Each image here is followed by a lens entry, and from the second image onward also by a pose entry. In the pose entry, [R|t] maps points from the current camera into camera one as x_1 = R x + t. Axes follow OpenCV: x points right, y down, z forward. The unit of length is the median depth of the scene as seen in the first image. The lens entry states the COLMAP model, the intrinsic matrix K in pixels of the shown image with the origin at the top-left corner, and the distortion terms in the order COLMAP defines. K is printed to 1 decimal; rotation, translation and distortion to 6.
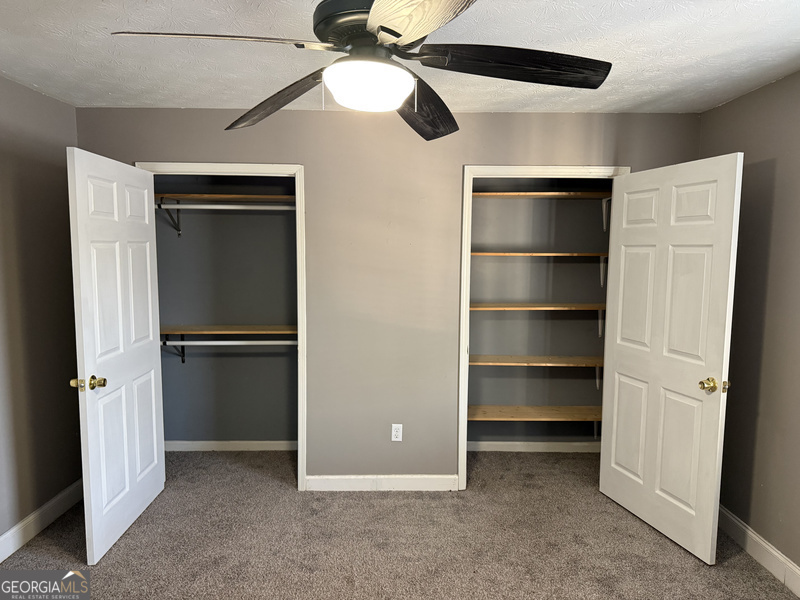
lens RADIAL K [[563.6, 0, 402.9], [0, 563.6, 301.7], [0, 0, 1]] dist [0.074298, -0.074887]
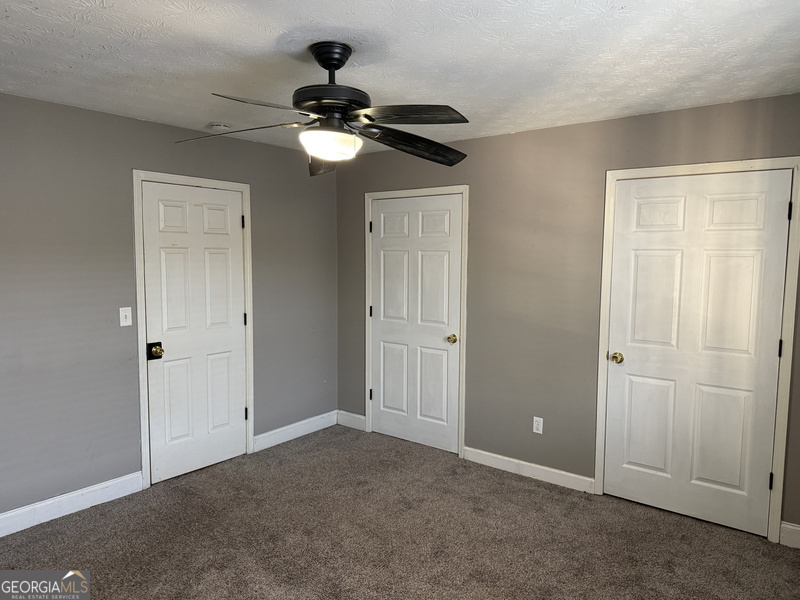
lens RADIAL K [[548.8, 0, 389.8], [0, 548.8, 299.7], [0, 0, 1]] dist [0.003387, -0.027735]
pose [[0.772686, 0.048428, -0.632938, 0.436493], [-0.055927, 0.998402, 0.008115, 0.000694], [0.632319, 0.029128, 0.774160, 0.007957]]
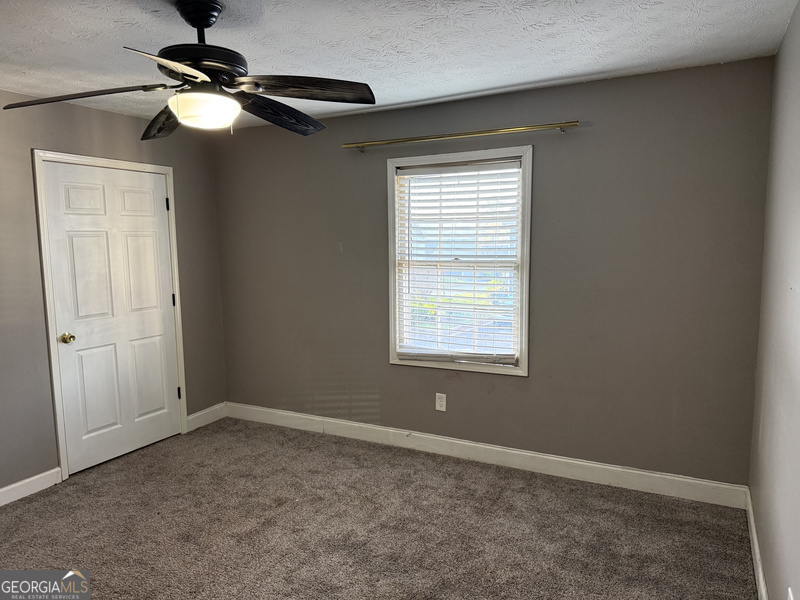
lens RADIAL K [[569.9, 0, 386.1], [0, 569.9, 304.7], [0, 0, 1]] dist [0.074597, -0.079222]
pose [[0.493689, -0.122175, 0.861013, -0.477509], [0.095868, 0.991694, 0.085750, -0.005055], [-0.864338, 0.040210, 0.501301, -0.006382]]
